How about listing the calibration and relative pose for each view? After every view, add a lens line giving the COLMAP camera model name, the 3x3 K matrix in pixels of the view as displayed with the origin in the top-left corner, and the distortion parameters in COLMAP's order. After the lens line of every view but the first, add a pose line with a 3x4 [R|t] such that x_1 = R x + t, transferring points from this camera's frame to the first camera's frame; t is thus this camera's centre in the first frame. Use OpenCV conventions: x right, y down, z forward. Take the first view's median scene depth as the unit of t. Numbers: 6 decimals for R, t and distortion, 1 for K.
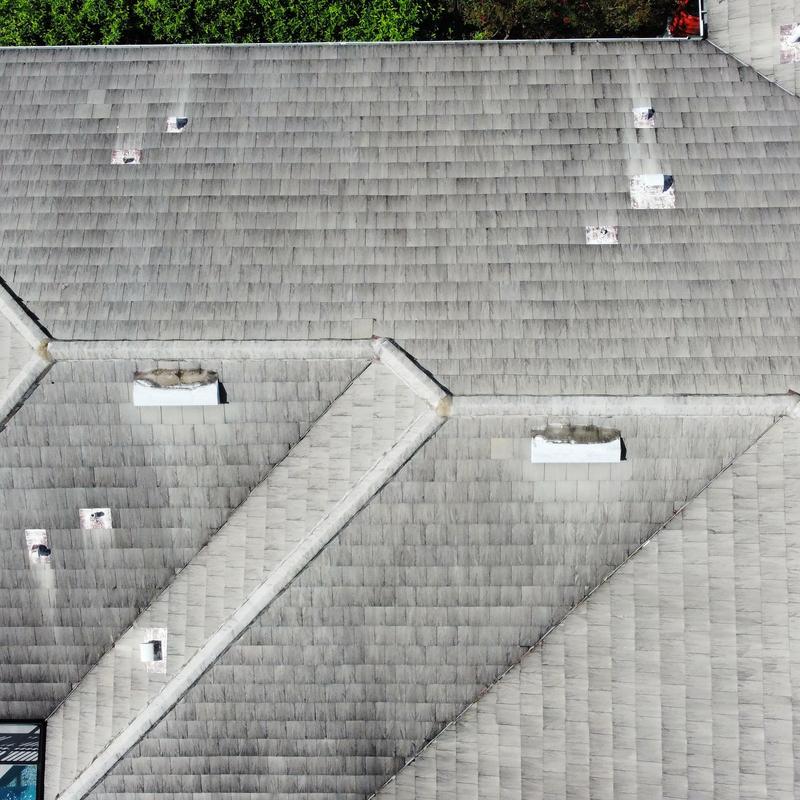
lens RADIAL K [[1075.6, 0, 400.0], [0, 1075.6, 400.0], [0, 0, 1]] dist [0.019130, -0.072433]
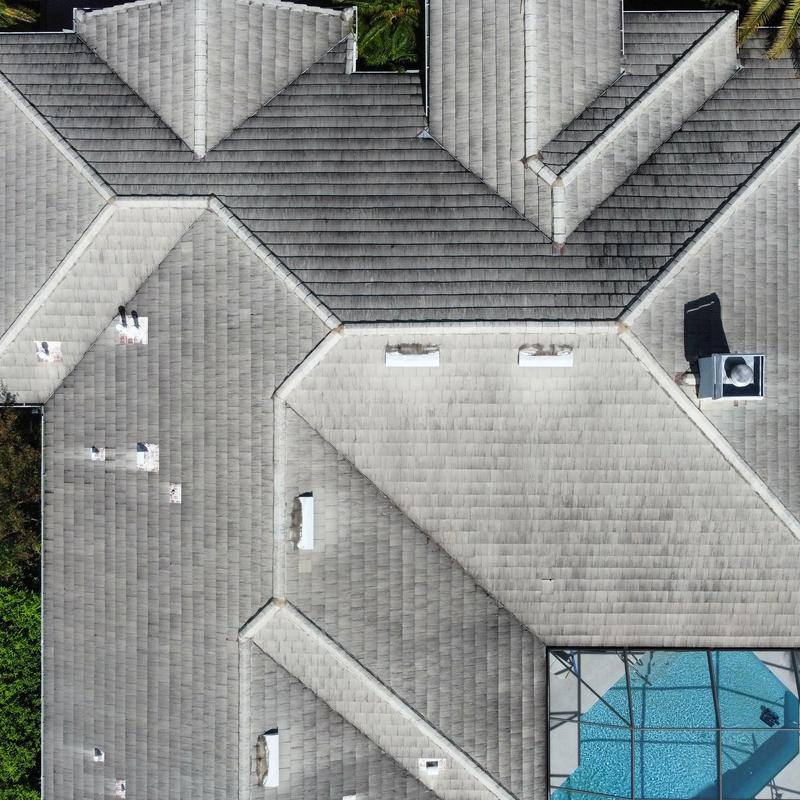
lens RADIAL K [[1075.6, 0, 400.0], [0, 1075.6, 400.0], [0, 0, 1]] dist [0.019130, -0.072433]
pose [[0.003595, -0.999518, 0.030840, 0.286397], [0.996529, 0.006145, 0.083019, 0.049040], [-0.083169, 0.030435, 0.996071, -0.659711]]
